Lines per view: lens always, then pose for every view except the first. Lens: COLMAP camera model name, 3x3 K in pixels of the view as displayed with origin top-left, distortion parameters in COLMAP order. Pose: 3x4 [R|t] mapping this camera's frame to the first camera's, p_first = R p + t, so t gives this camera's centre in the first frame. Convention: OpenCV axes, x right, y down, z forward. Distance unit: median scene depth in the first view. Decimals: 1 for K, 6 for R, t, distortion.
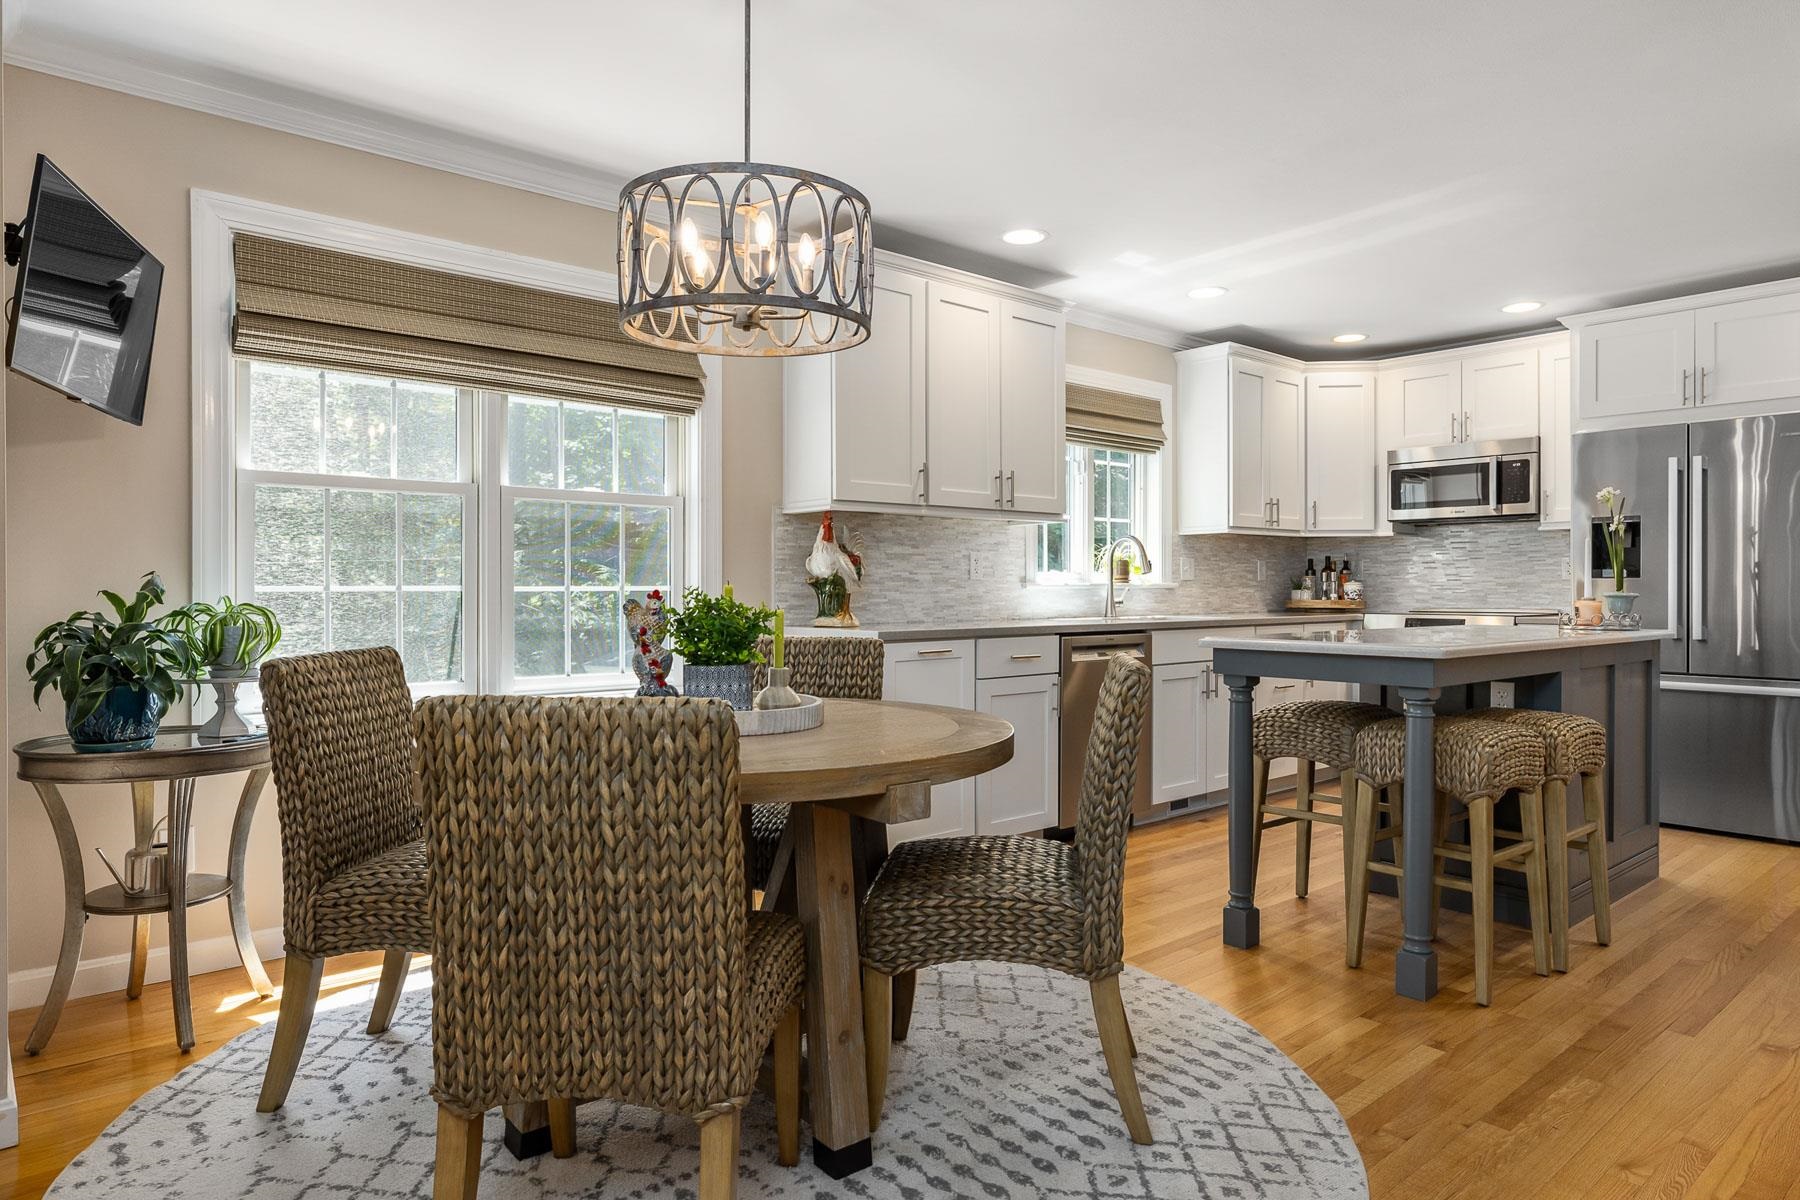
lens RADIAL K [[1051.8, 0, 910.4], [0, 1051.8, 590.4], [0, 0, 1]] dist [-0.004248, -0.001895]
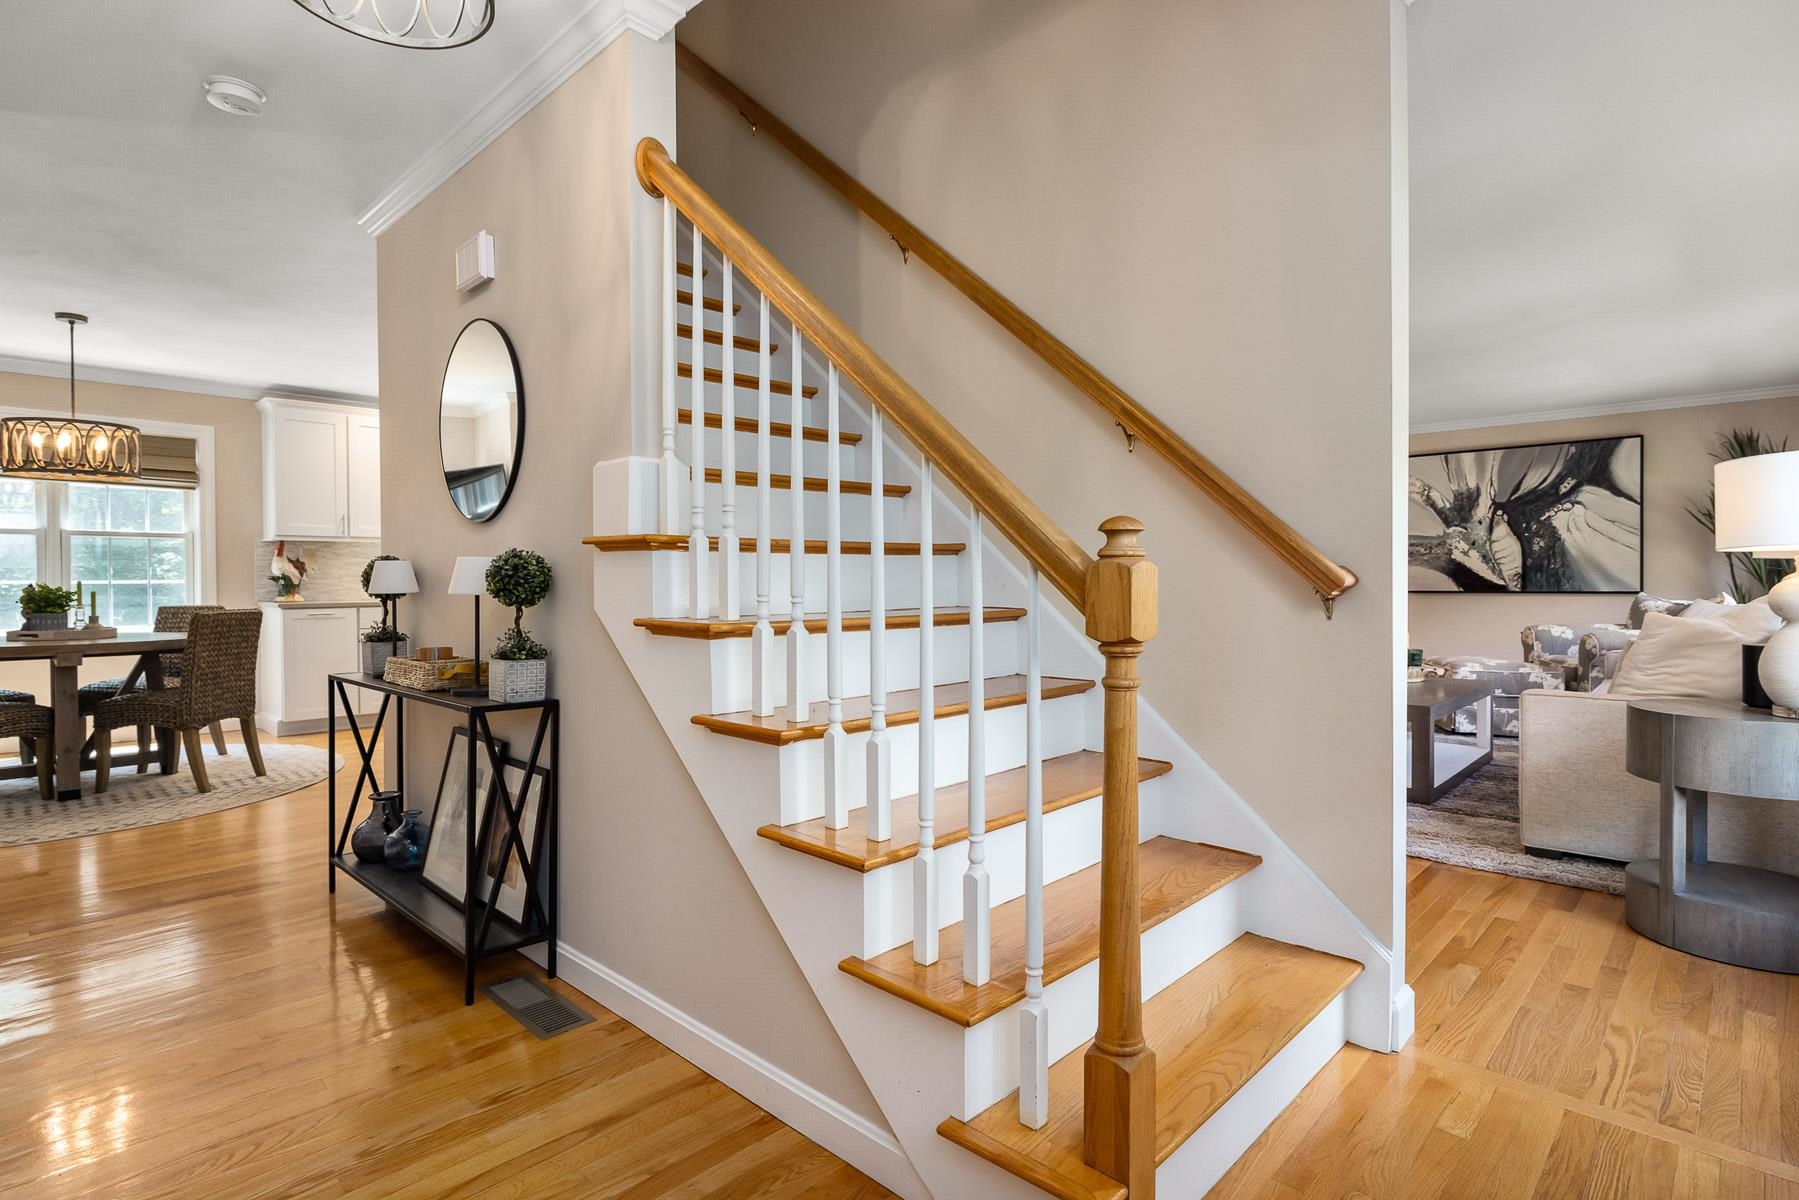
lens RADIAL K [[911.2, 0, 897.4], [0, 911.2, 595.2], [0, 0, 1]] dist [0.002534, 0.000810]
pose [[0.995392, -0.001365, 0.095885, 0.696256], [-0.000277, 0.999854, 0.017111, -0.004481], [-0.095894, -0.017059, 0.995245, -0.594021]]
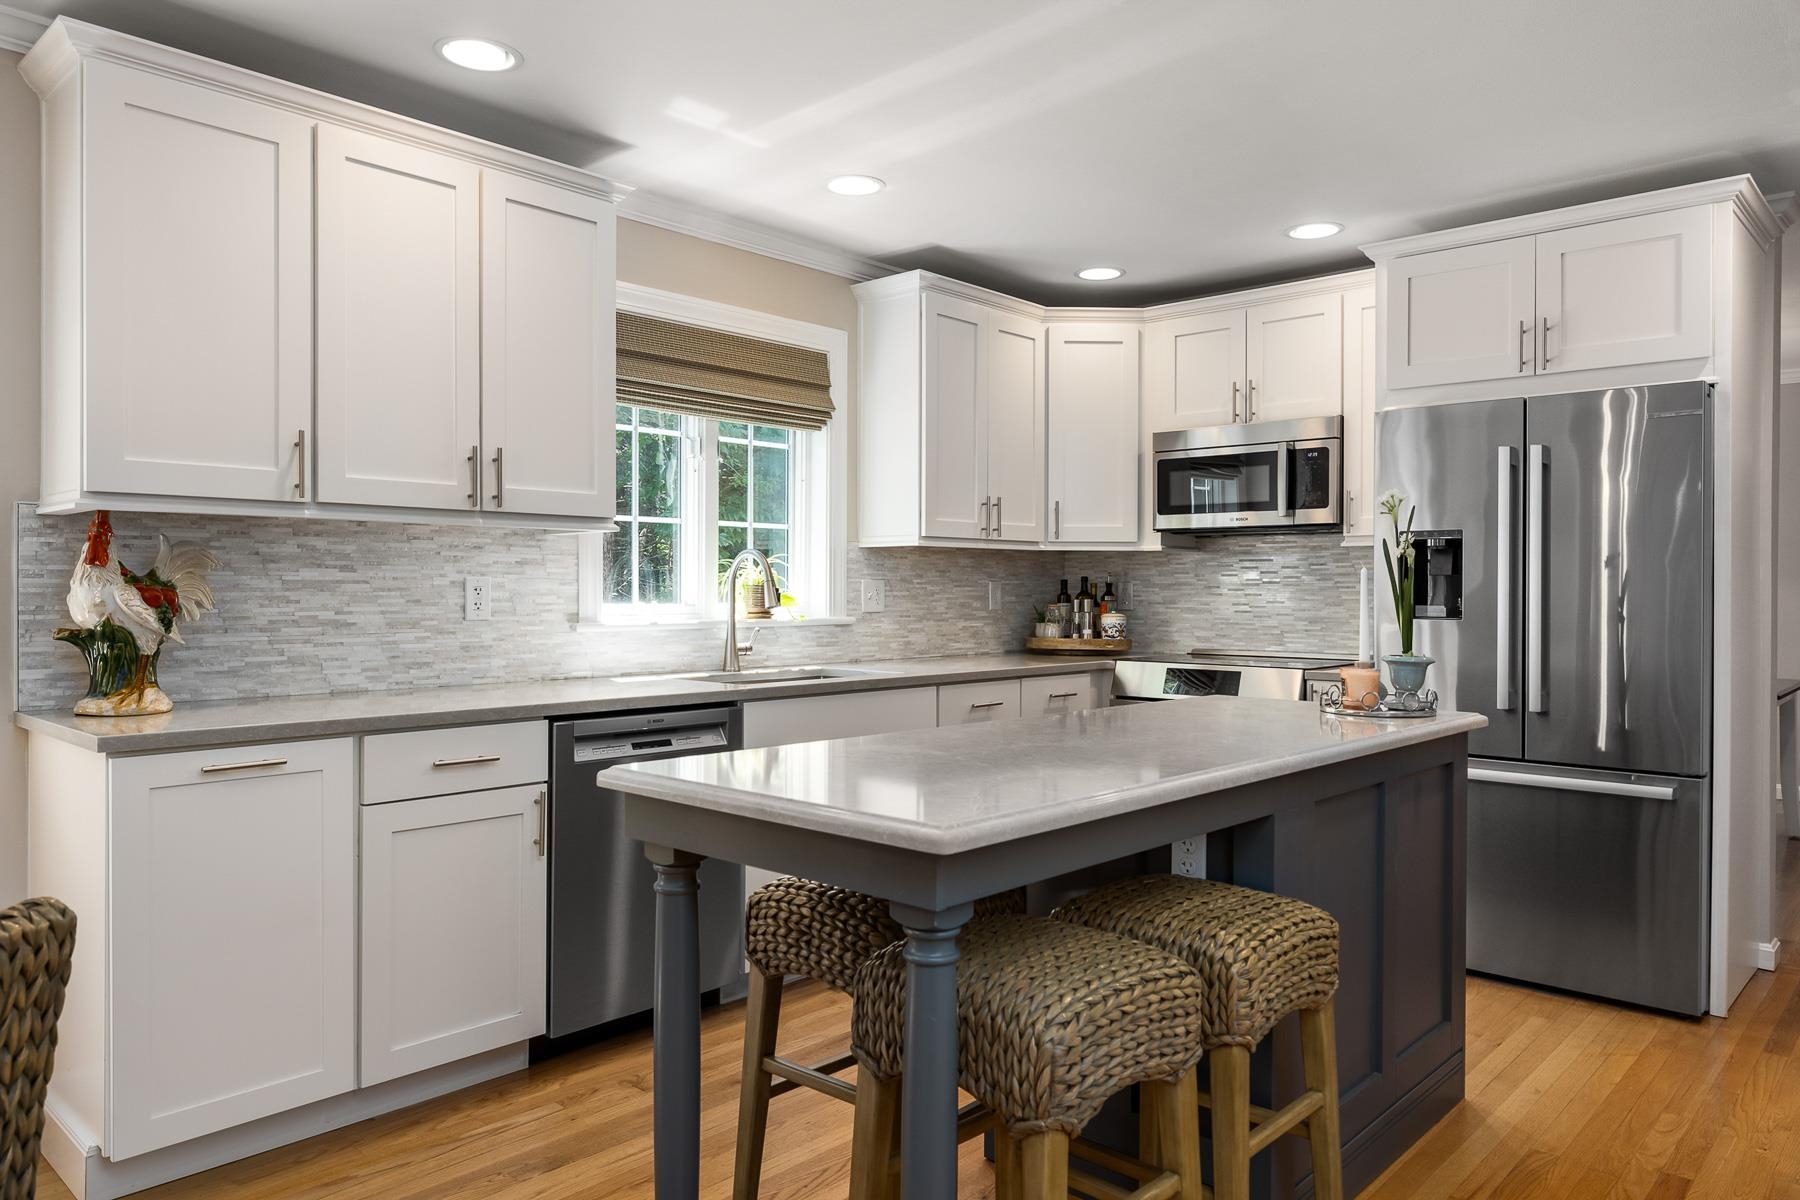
lens RADIAL K [[1204.8, 0, 897.2], [0, 1204.8, 592.0], [0, 0, 1]] dist [0.001410, 0.000233]
pose [[0.992421, 0.004468, 0.122802, 0.215726], [-0.004298, 0.999989, -0.001642, -0.026071], [-0.122808, 0.001102, 0.992430, 0.241787]]
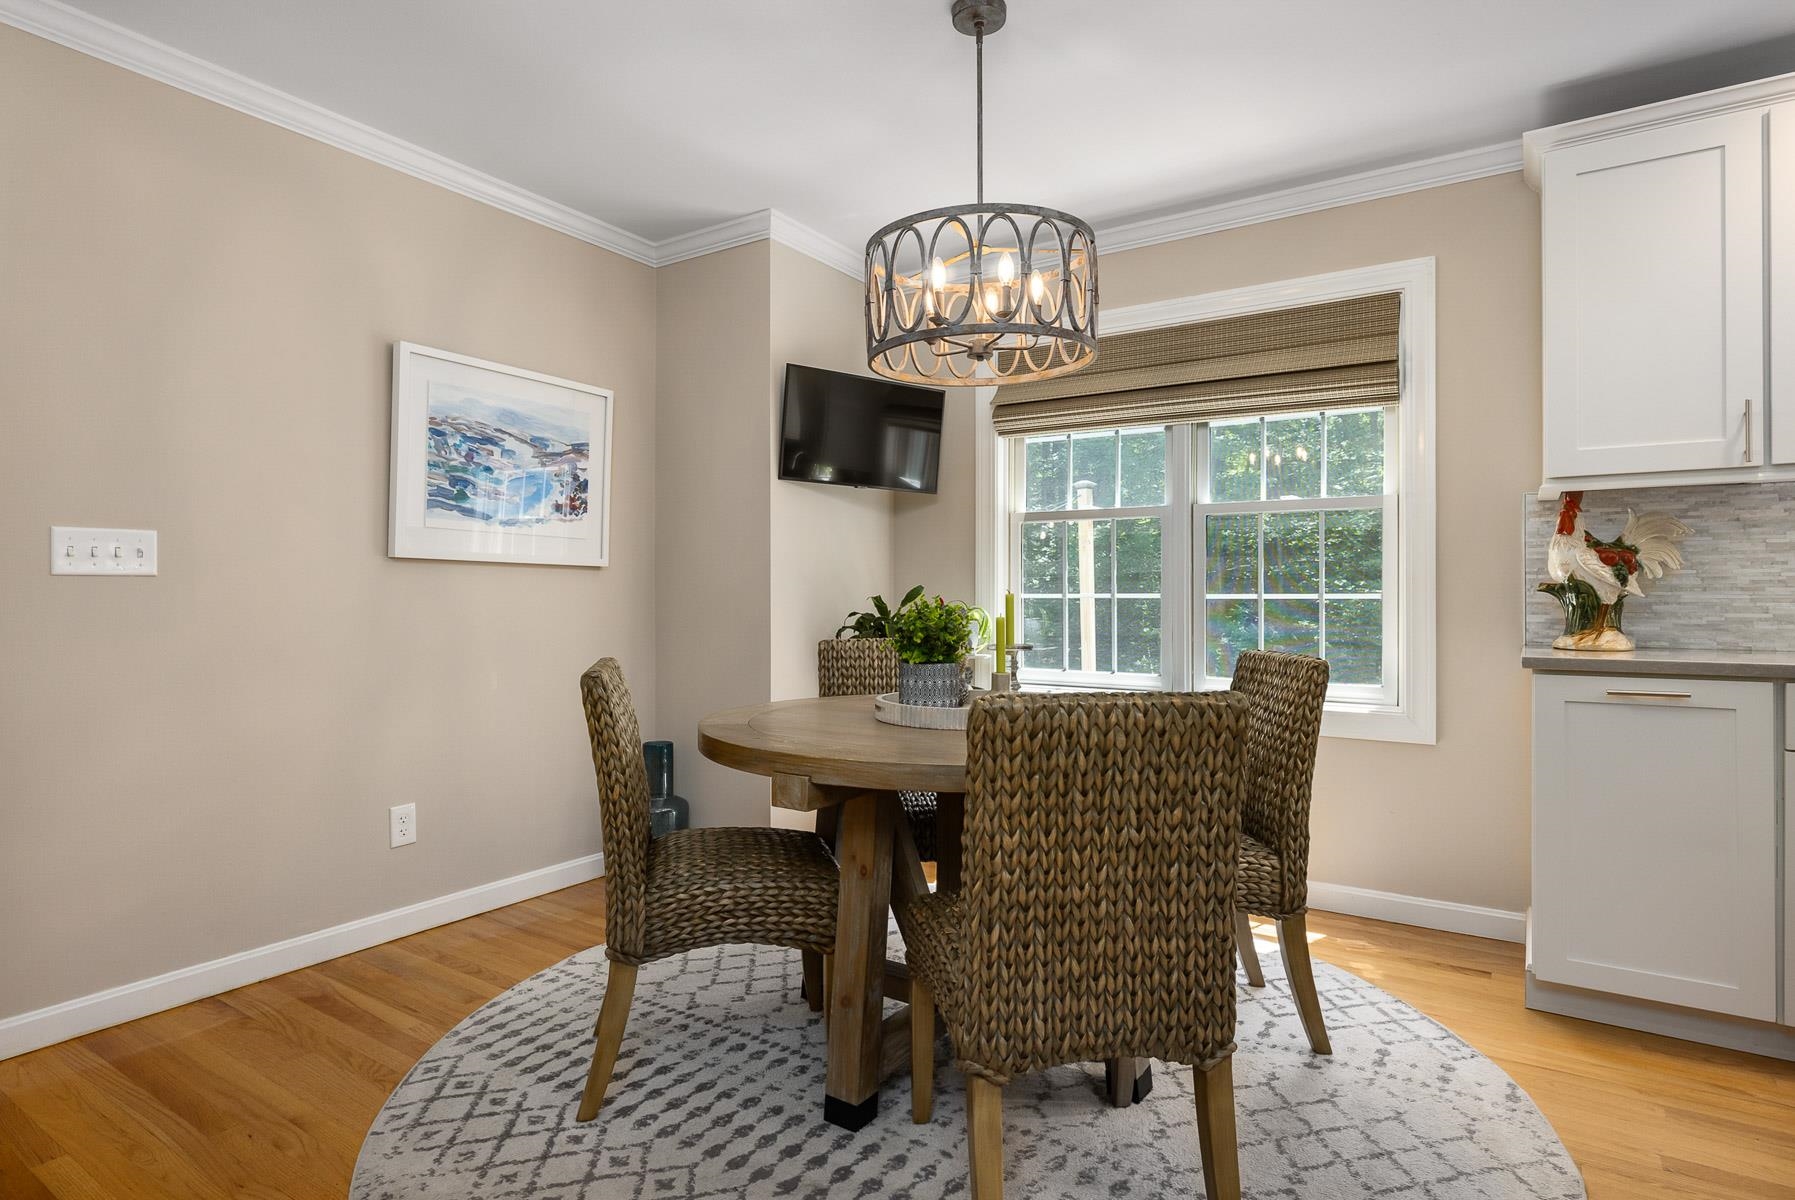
lens RADIAL K [[964.1, 0, 906.2], [0, 964.1, 584.6], [0, 0, 1]] dist [0.004496, -0.002682]
pose [[0.288221, -0.007881, -0.957531, 0.350804], [-0.004504, 0.999944, -0.009586, -0.001658], [0.957553, 0.007075, 0.288169, 0.287461]]
